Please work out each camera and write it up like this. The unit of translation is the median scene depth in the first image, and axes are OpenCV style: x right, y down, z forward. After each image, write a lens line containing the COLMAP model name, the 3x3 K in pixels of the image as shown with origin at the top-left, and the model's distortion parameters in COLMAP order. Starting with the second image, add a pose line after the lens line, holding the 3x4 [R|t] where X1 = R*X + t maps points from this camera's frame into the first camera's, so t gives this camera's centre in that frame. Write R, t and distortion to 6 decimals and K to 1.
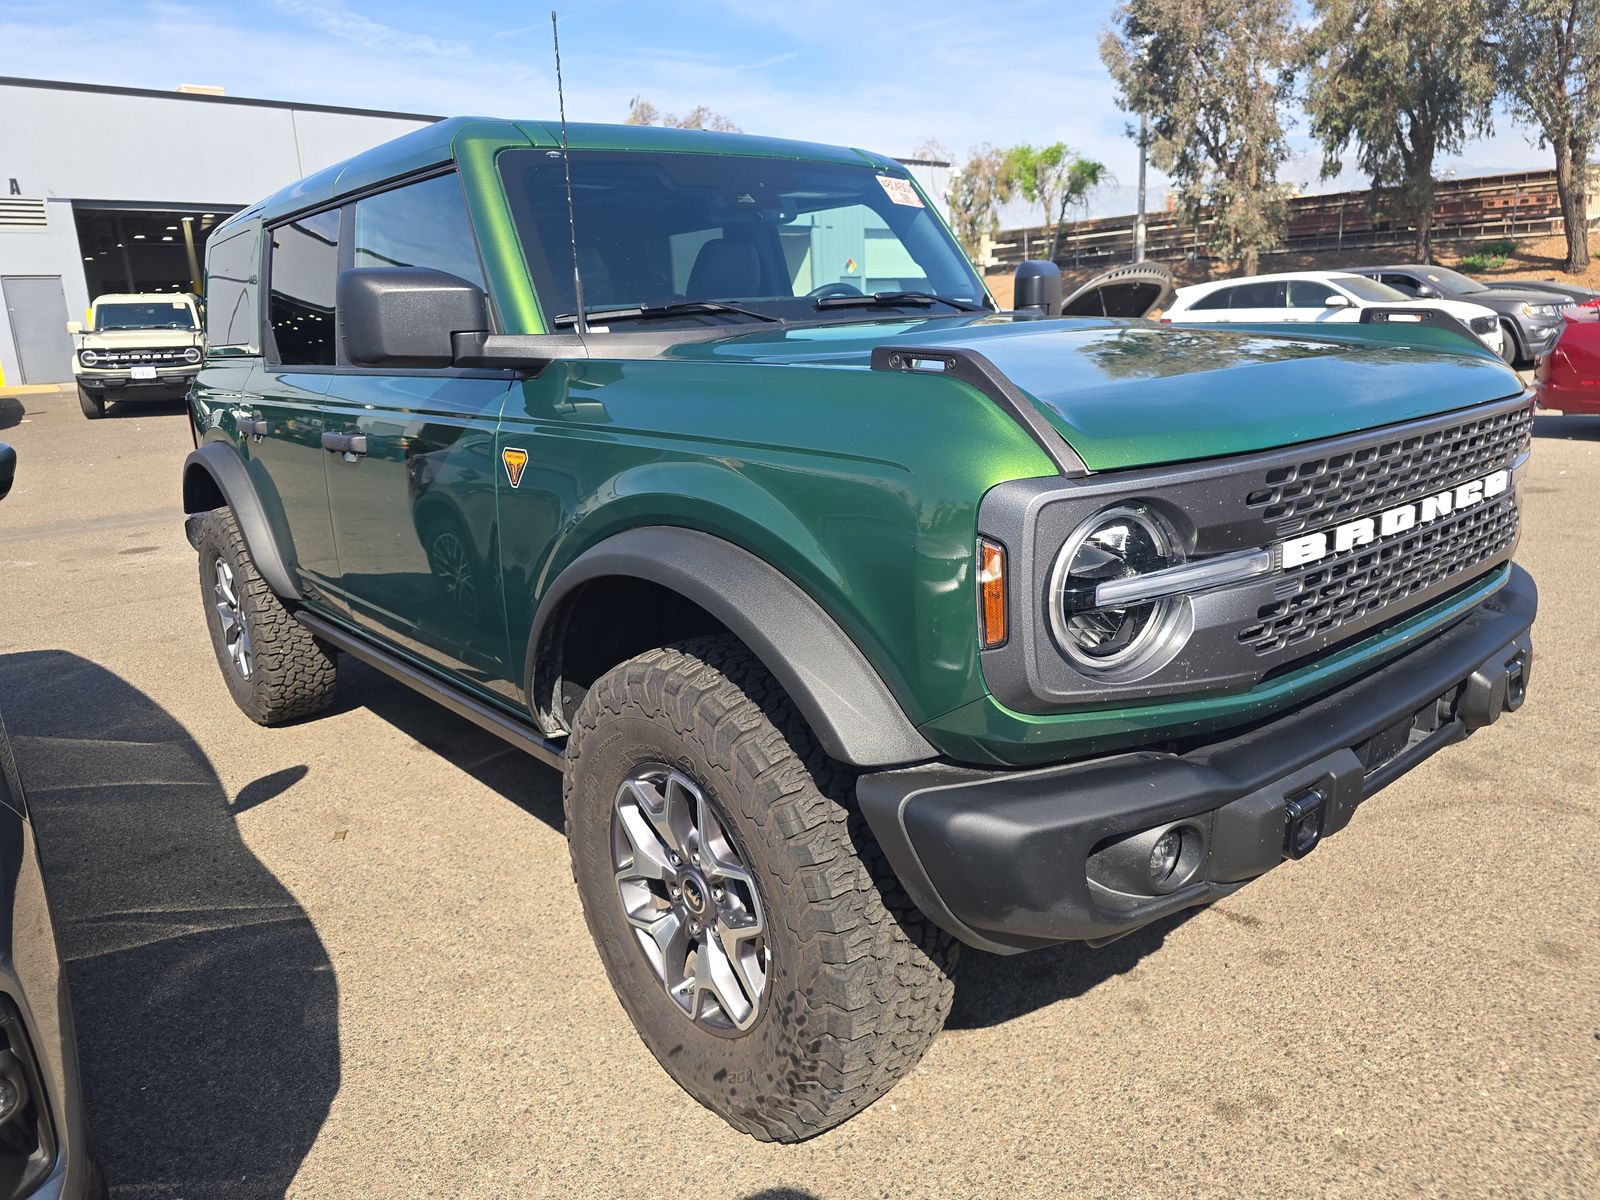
lens RADIAL K [[1078.6, 0, 800.0], [0, 1078.6, 600.0], [0, 0, 1]] dist [0.059889, -0.063740]
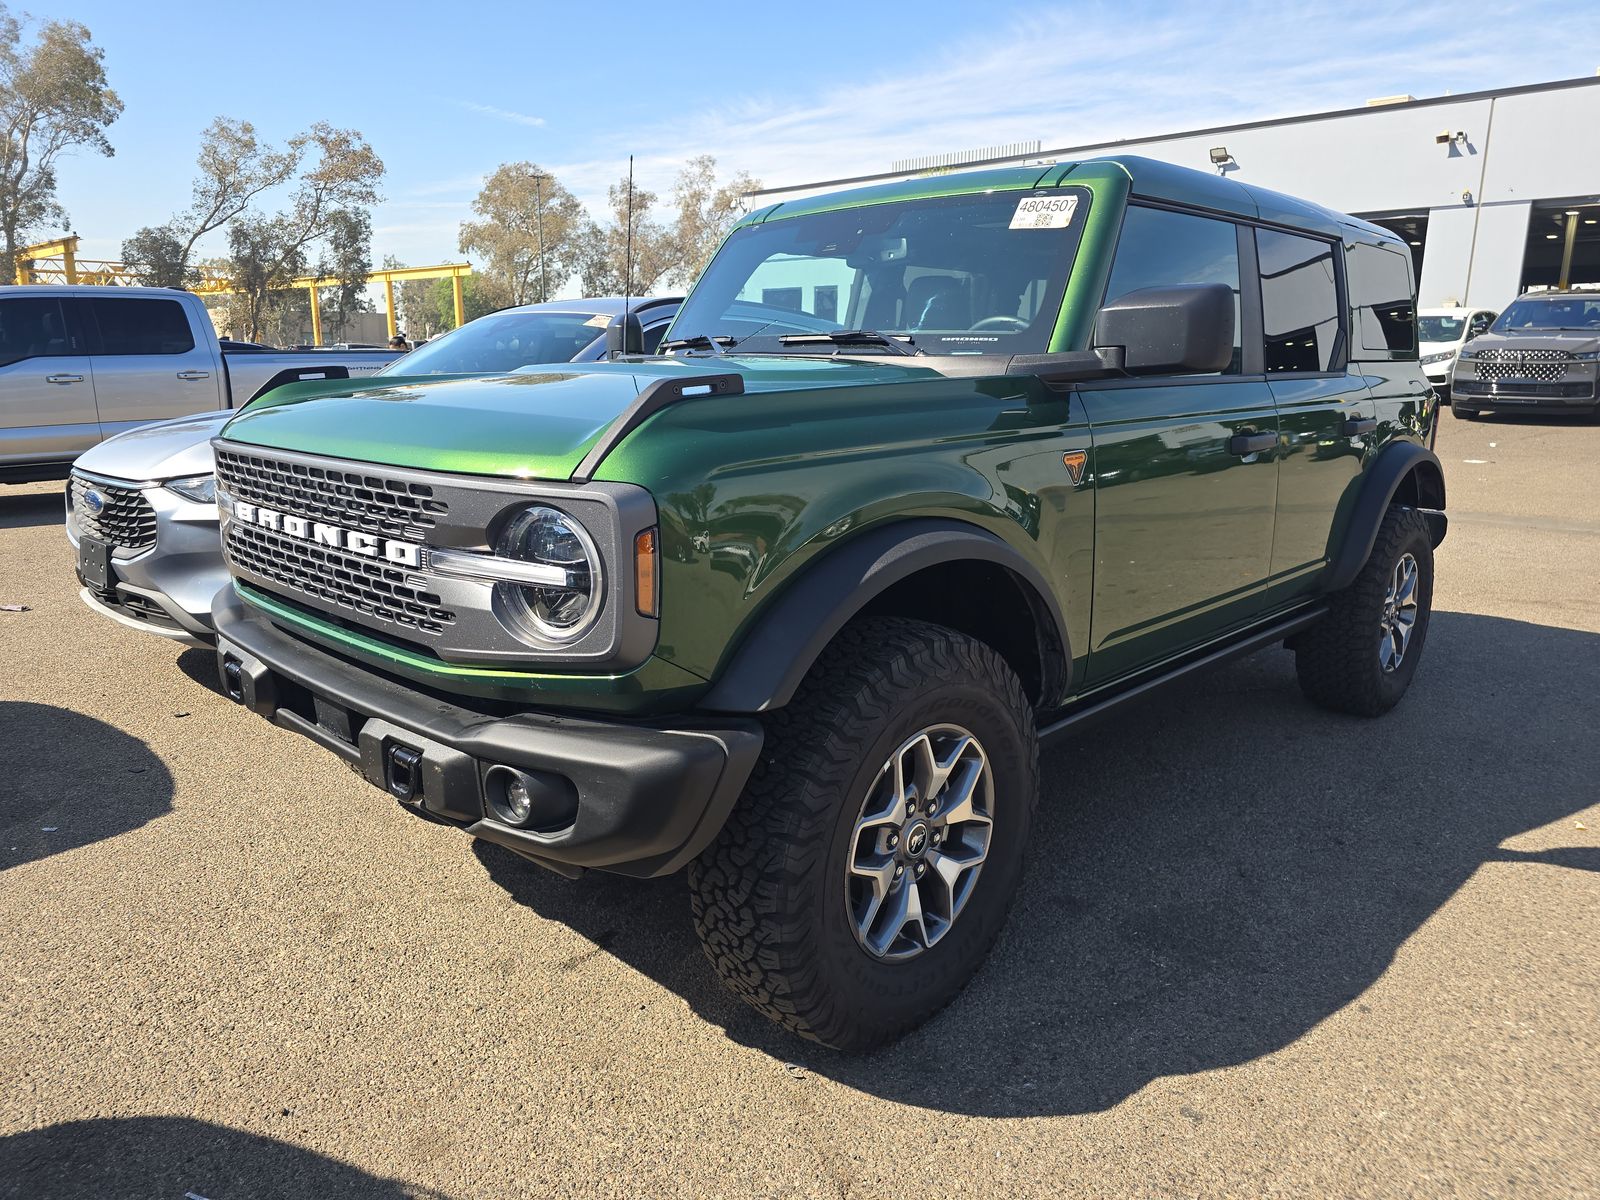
lens RADIAL K [[1083.1, 0, 800.0], [0, 1083.1, 600.0], [0, 0, 1]] dist [0.001243, 0.001130]
pose [[0.094856, 0.266968, -0.959026, 0.344922], [-0.250161, 0.938848, 0.236608, -0.082692], [0.963546, 0.217467, 0.155841, 0.258500]]
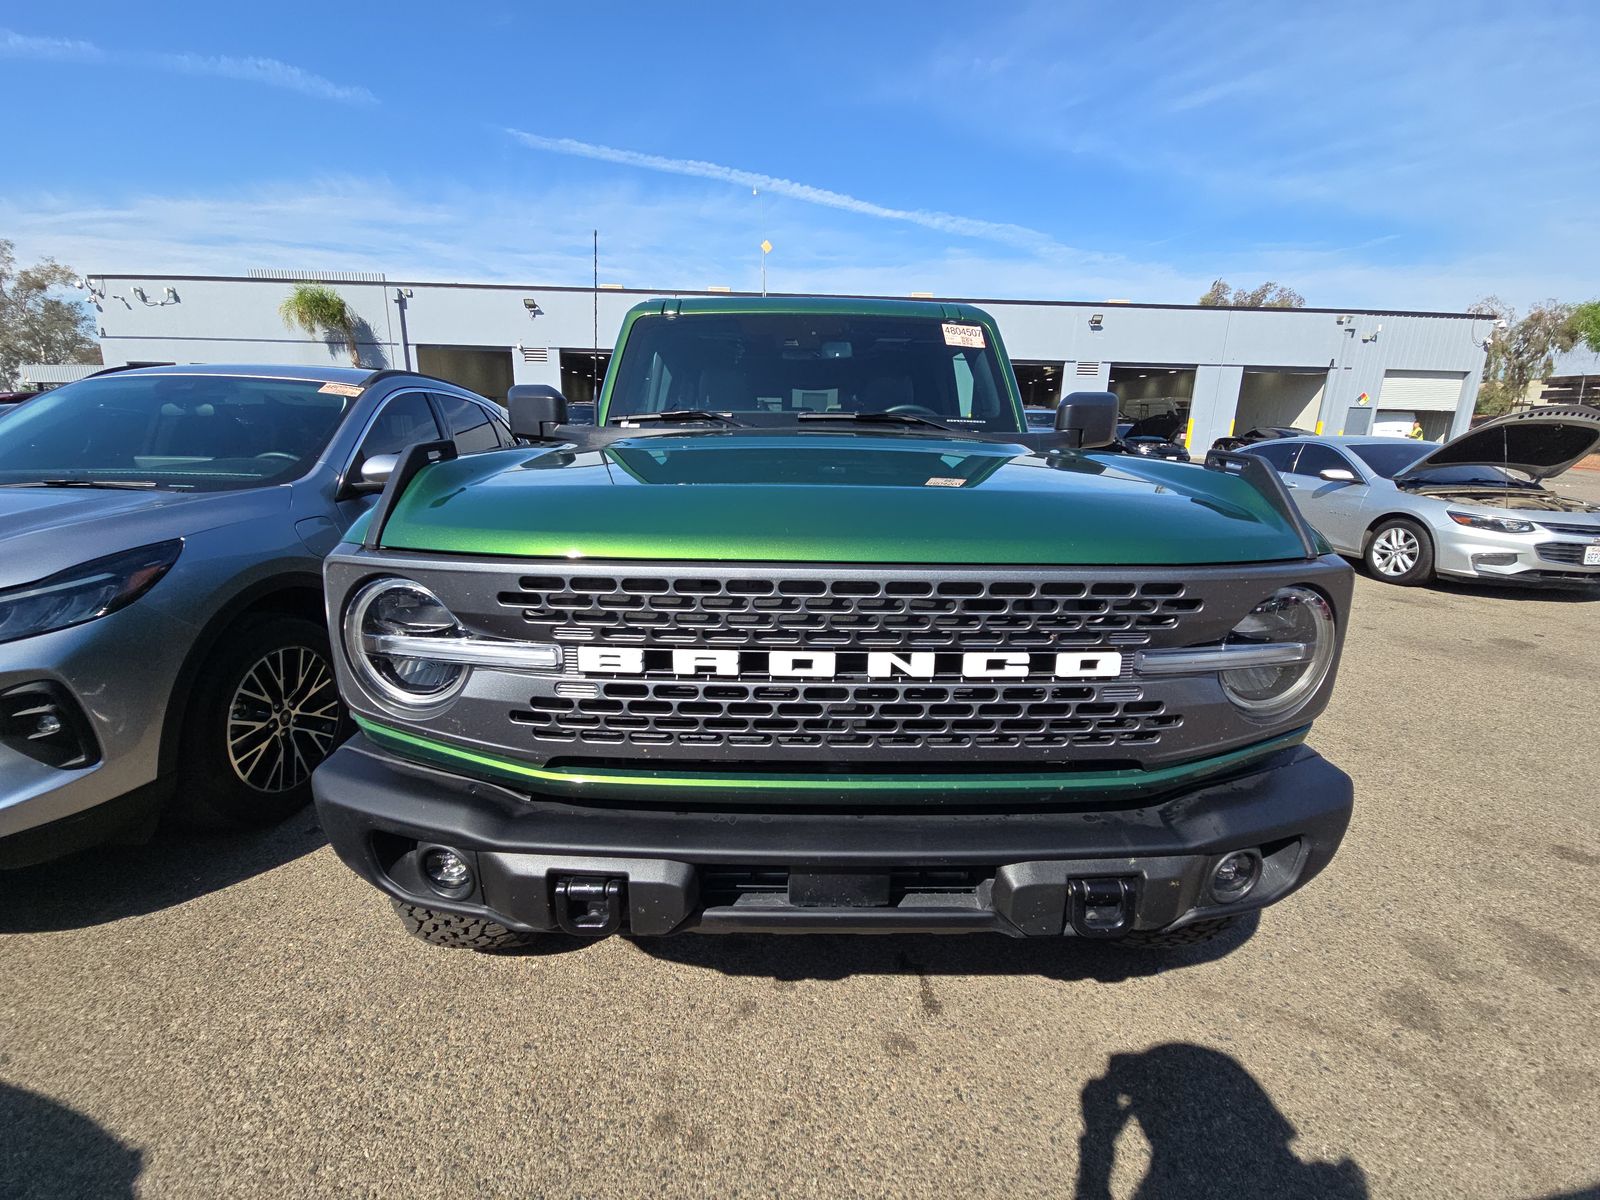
lens RADIAL K [[645.5, 0, 800.0], [0, 645.5, 600.0], [0, 0, 1]] dist [0.029427, -0.020181]
pose [[0.772415, 0.214181, -0.597914, 0.161699], [-0.208231, 0.974788, 0.080179, -0.032115], [0.600012, 0.062573, 0.797540, 0.101653]]
